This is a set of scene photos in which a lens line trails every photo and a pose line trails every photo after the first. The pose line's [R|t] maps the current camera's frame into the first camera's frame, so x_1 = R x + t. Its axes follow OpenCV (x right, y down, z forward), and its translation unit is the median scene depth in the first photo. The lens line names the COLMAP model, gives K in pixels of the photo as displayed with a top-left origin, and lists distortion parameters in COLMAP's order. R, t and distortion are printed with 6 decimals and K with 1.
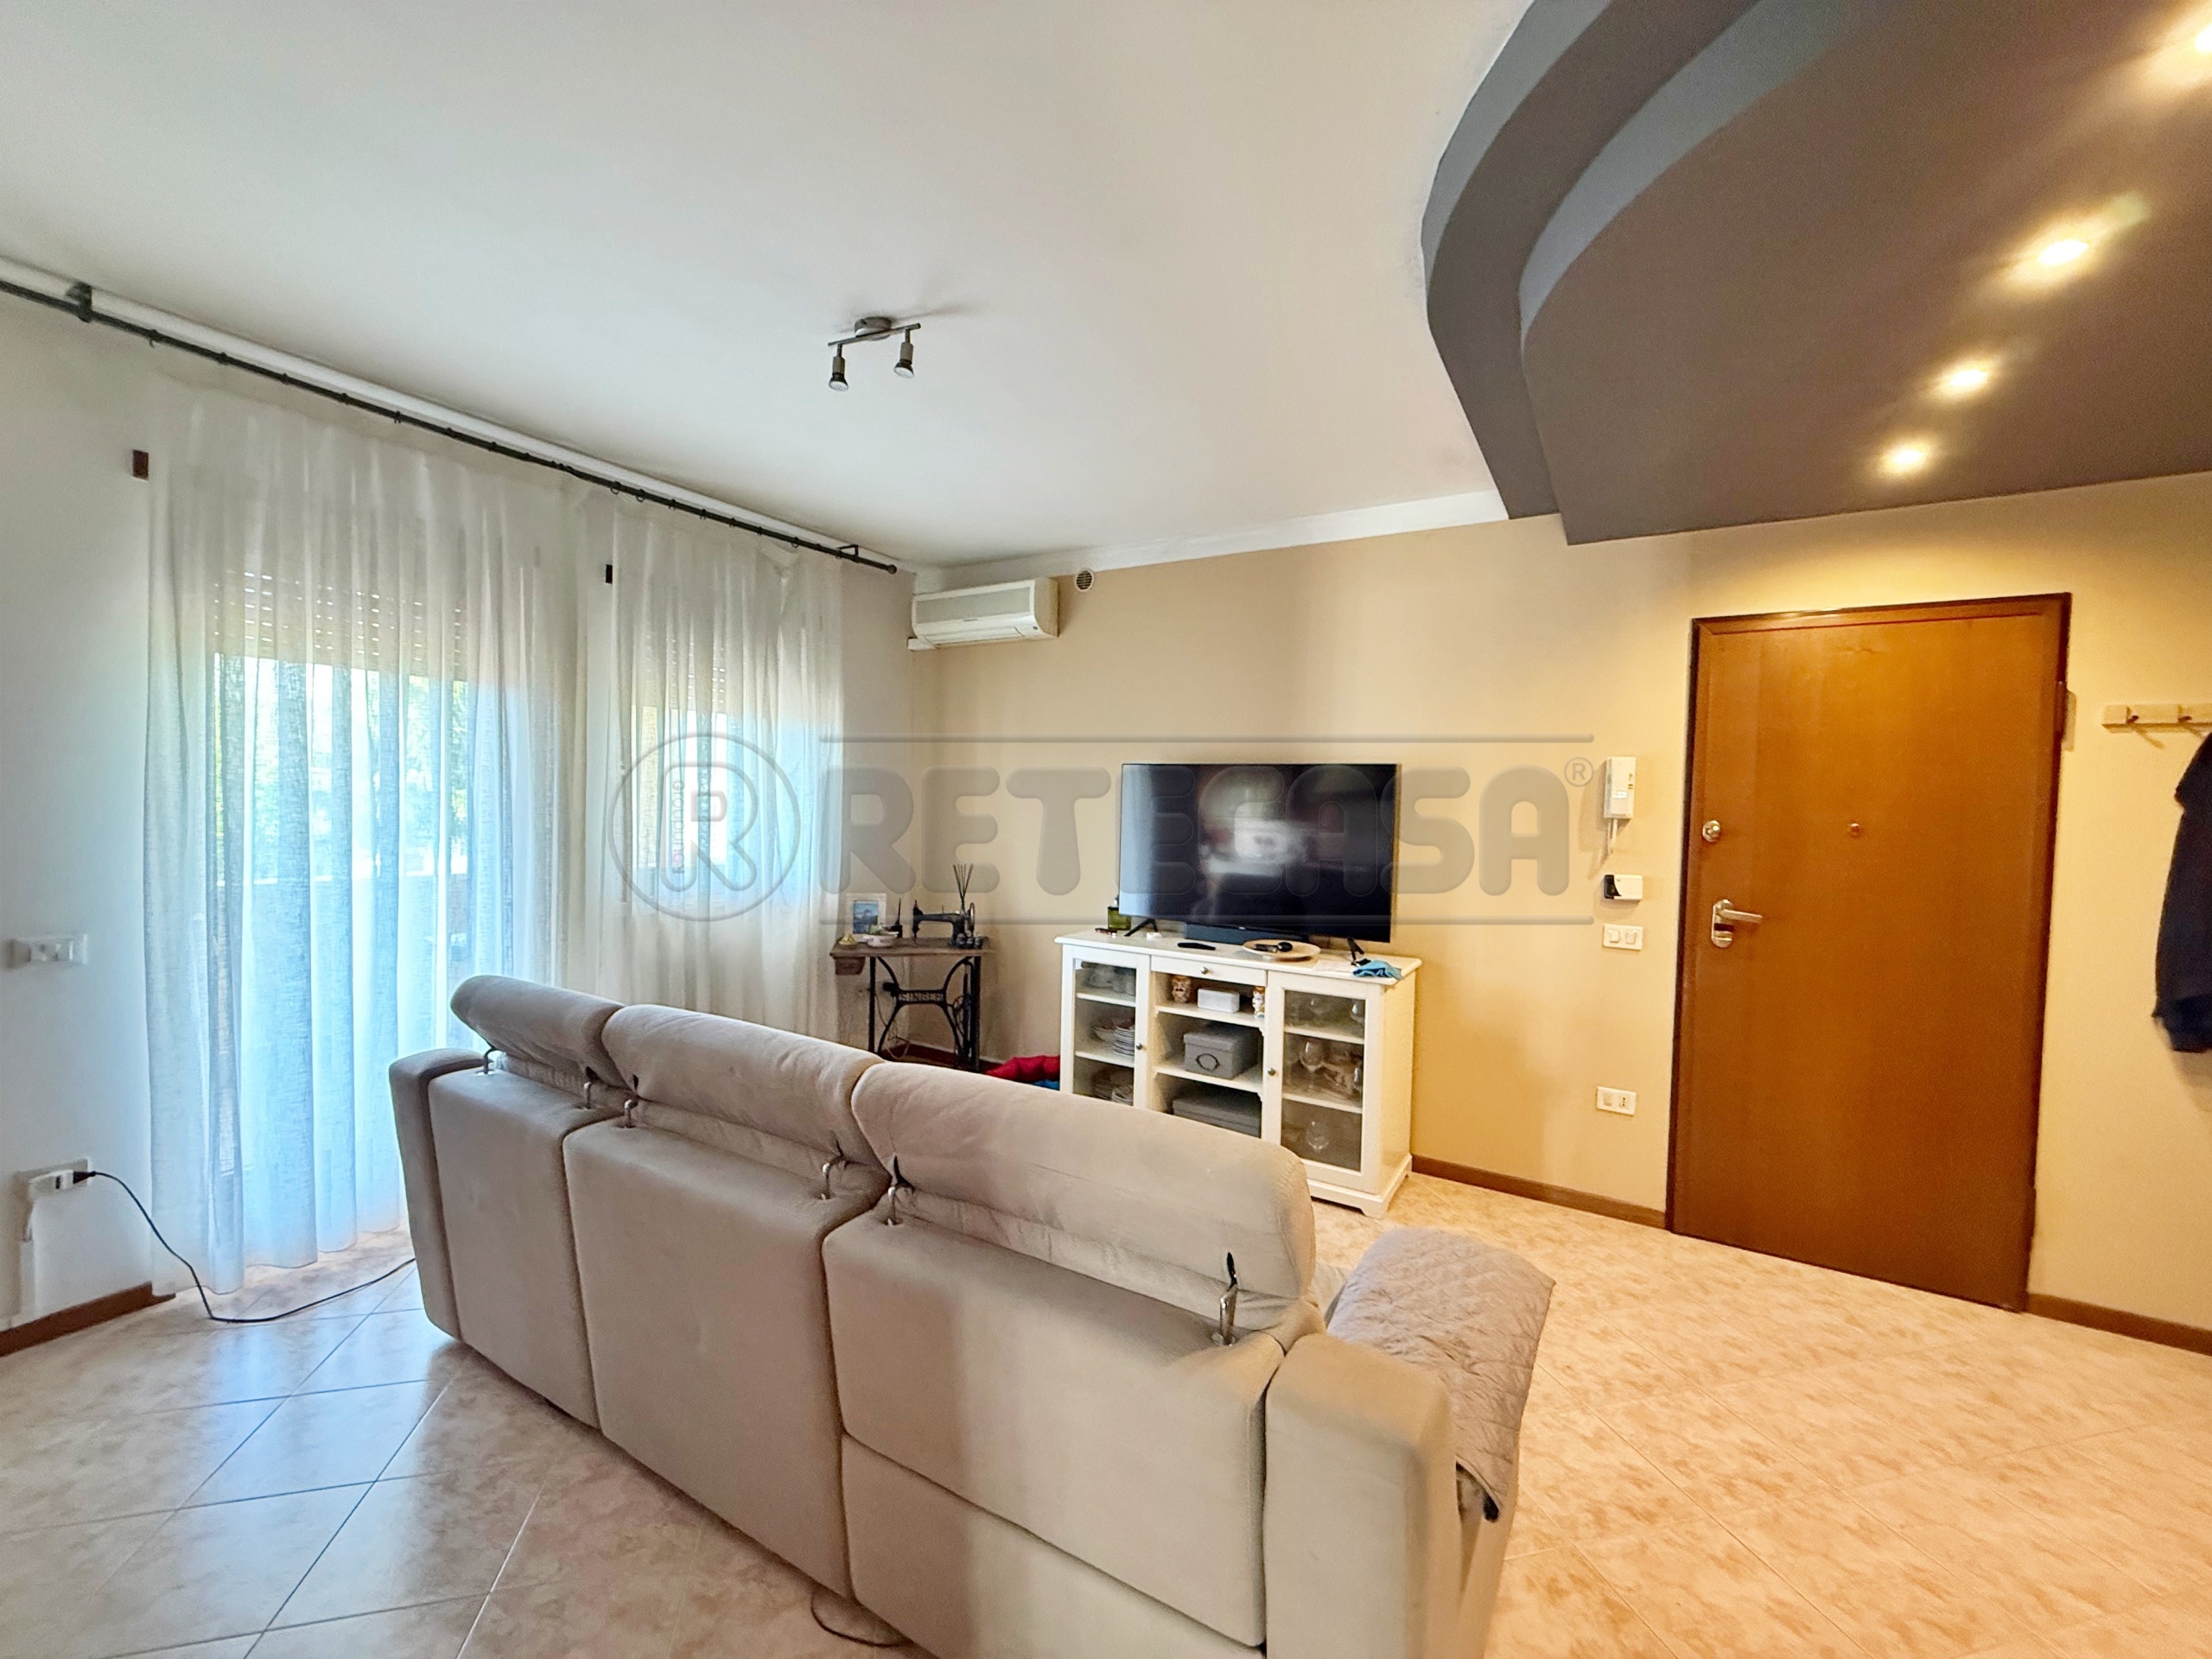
lens RADIAL K [[880.8, 0, 1106.0], [0, 880.8, 829.5], [0, 0, 1]] dist [-0.002815, 0.000495]
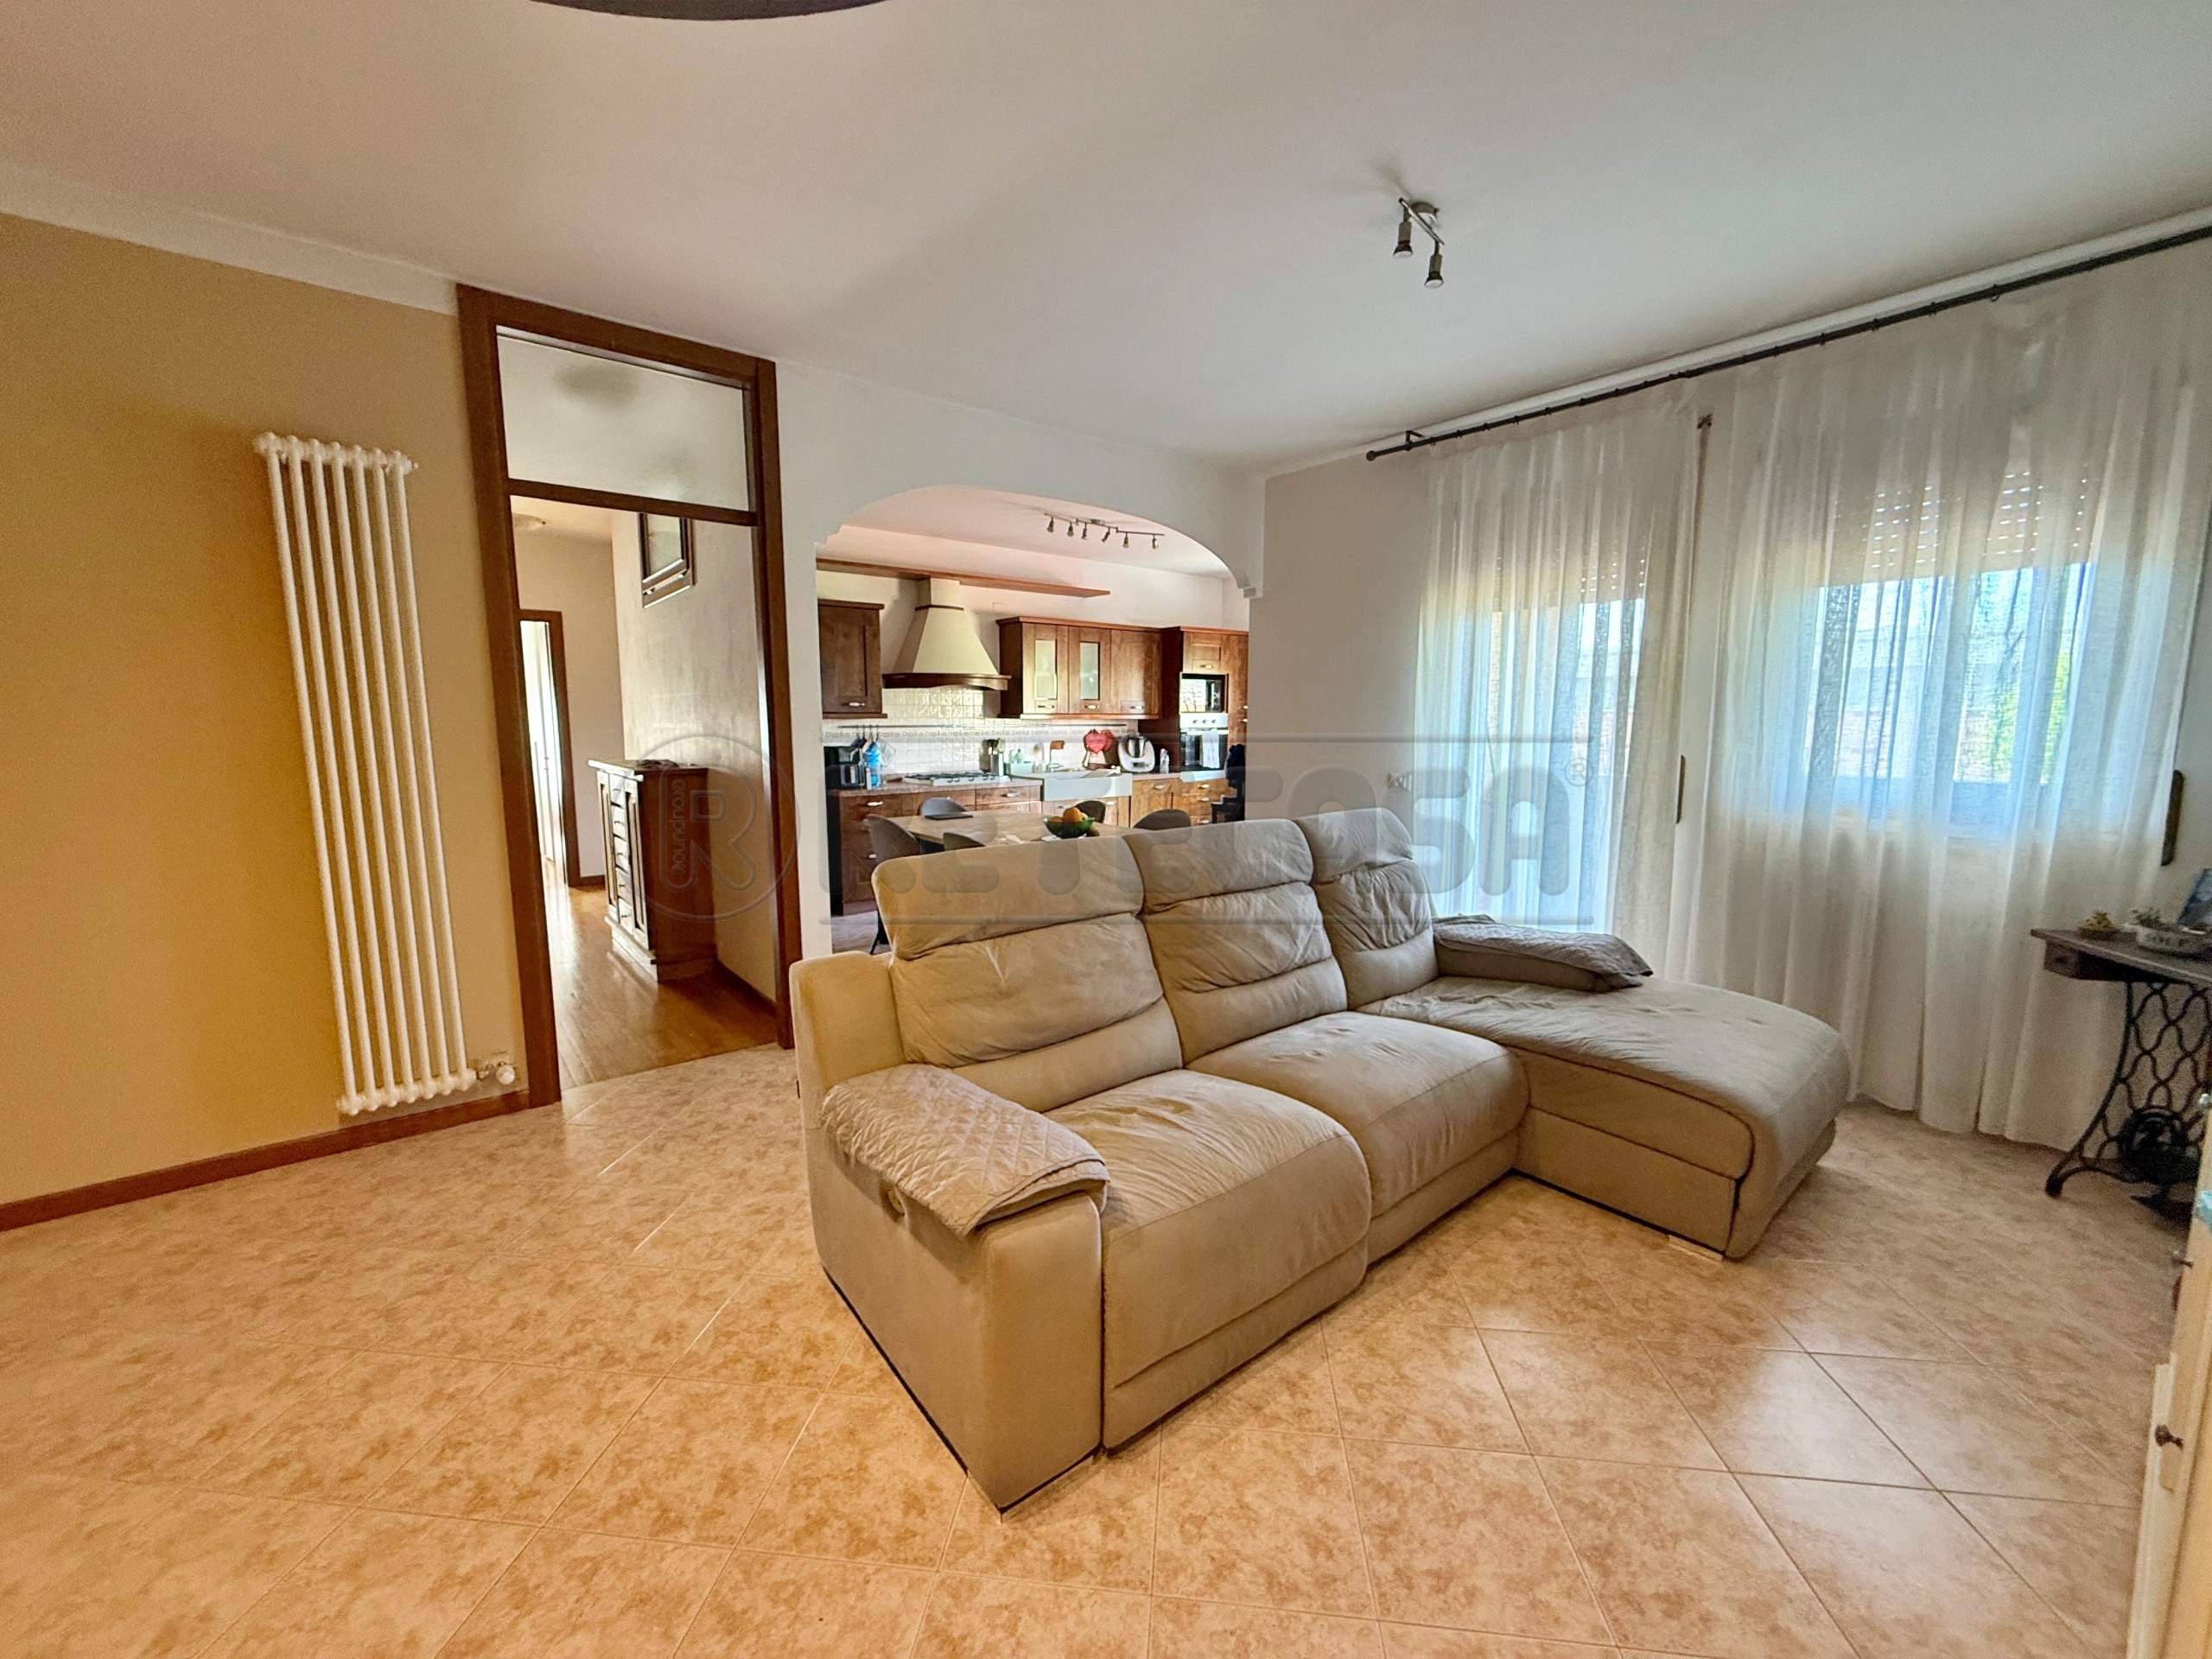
lens RADIAL K [[880.8, 0, 1106.0], [0, 880.8, 829.5], [0, 0, 1]] dist [-0.002815, 0.000495]
pose [[-0.346146, 0.096754, -0.933178, 0.760930], [-0.039932, 0.992247, 0.117690, 0.031914], [0.937330, 0.078002, -0.339599, 0.894138]]
